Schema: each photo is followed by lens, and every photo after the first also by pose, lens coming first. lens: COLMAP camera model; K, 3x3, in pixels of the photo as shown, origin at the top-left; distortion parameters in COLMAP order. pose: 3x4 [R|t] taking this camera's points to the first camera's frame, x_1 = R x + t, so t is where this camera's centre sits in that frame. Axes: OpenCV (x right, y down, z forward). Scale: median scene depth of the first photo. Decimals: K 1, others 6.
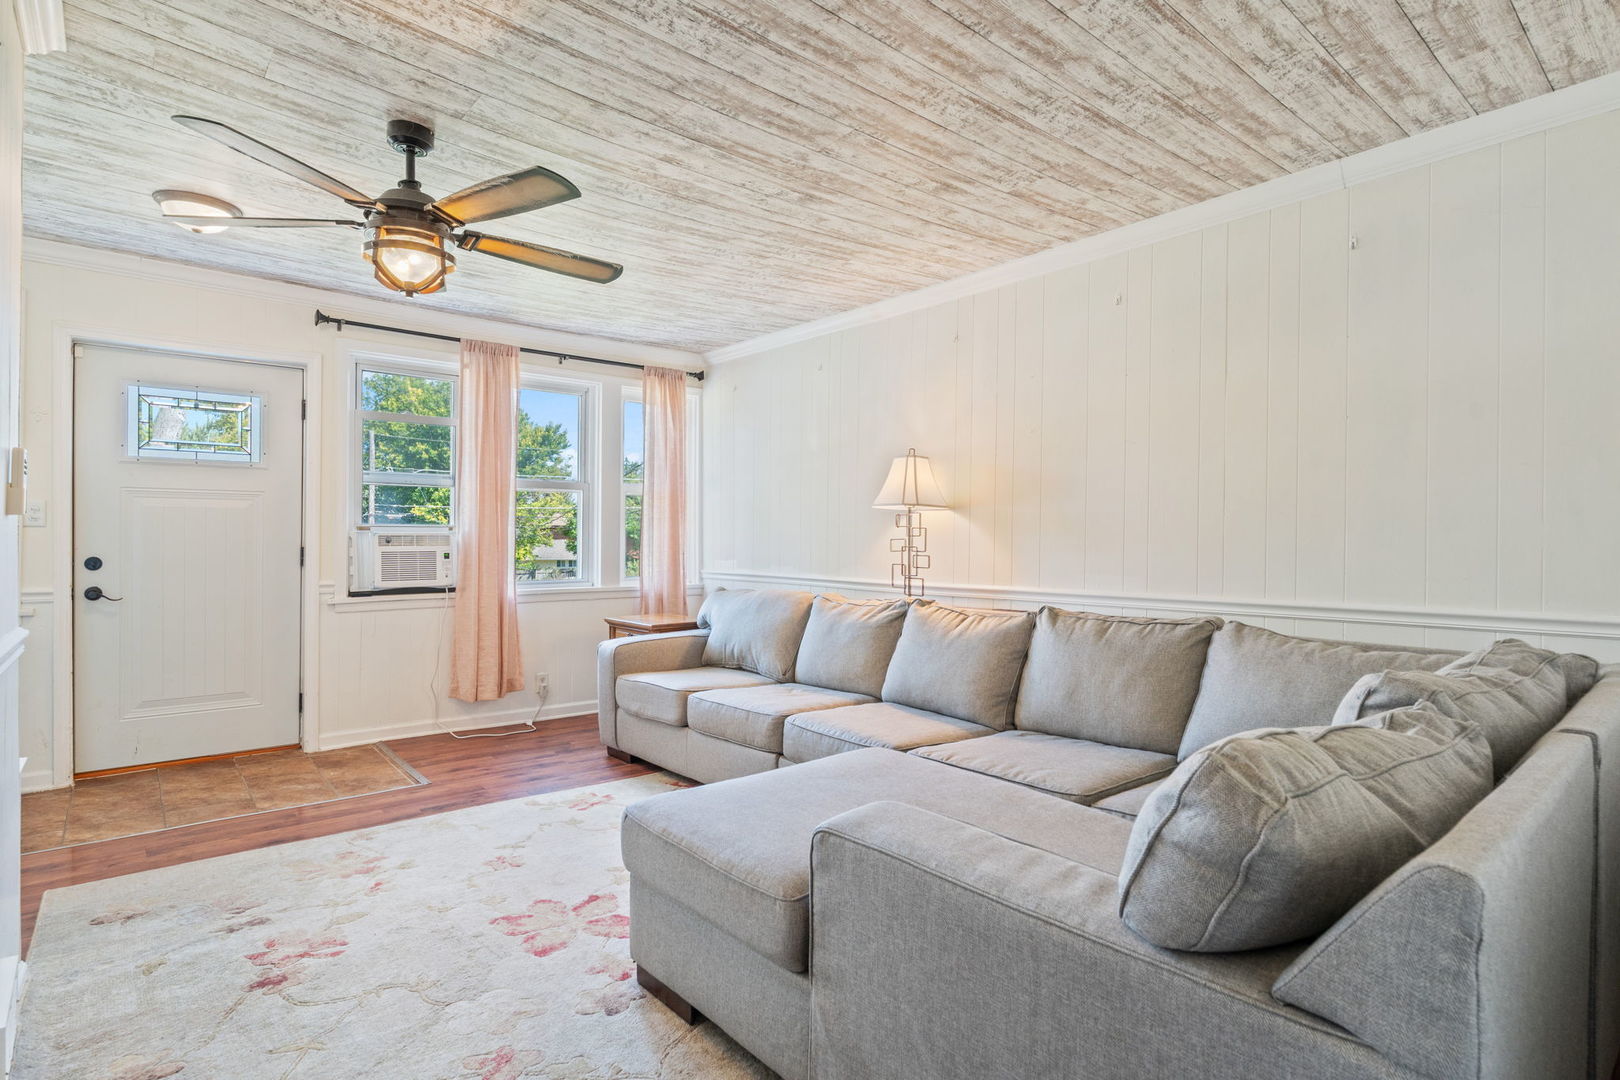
lens RADIAL K [[815.0, 0, 809.6], [0, 815.0, 532.3], [0, 0, 1]] dist [-0.021034, -0.000591]
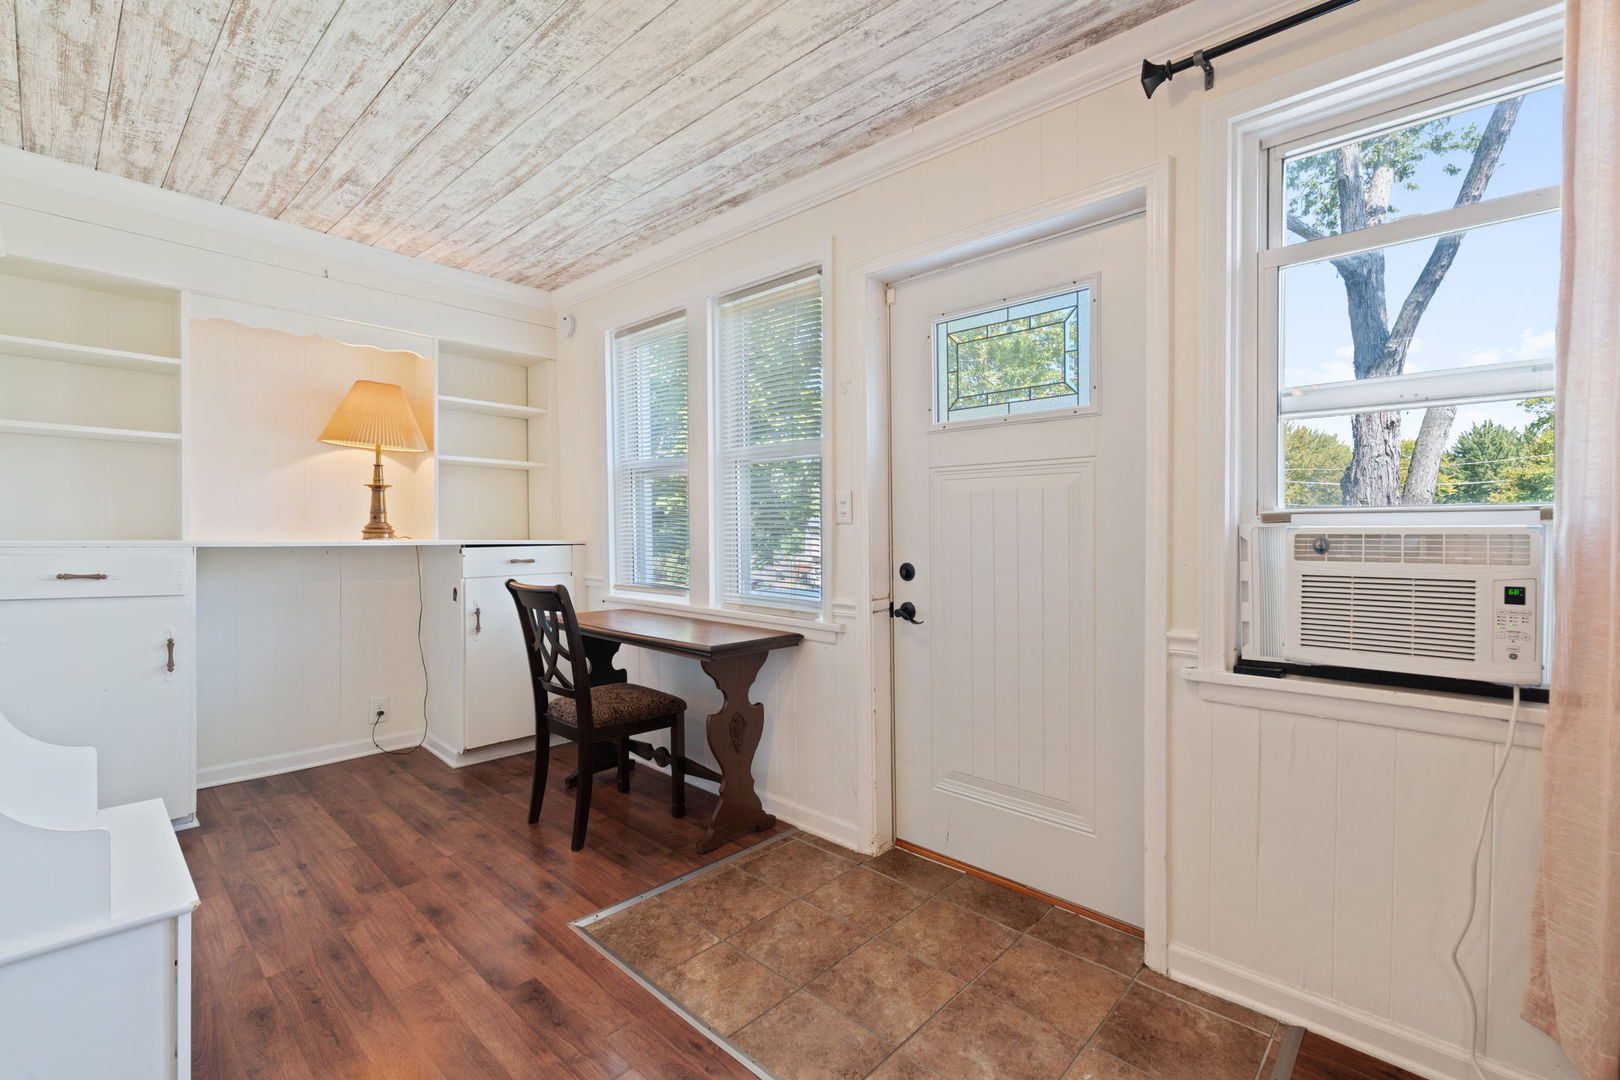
lens RADIAL K [[714.3, 0, 809.7], [0, 714.3, 543.1], [0, 0, 1]] dist [-0.003011, -0.000021]
pose [[0.126138, 0.011892, -0.991941, -0.234609], [0.004857, 0.999909, 0.012605, 0.002846], [0.992001, -0.006407, 0.126069, 0.821901]]
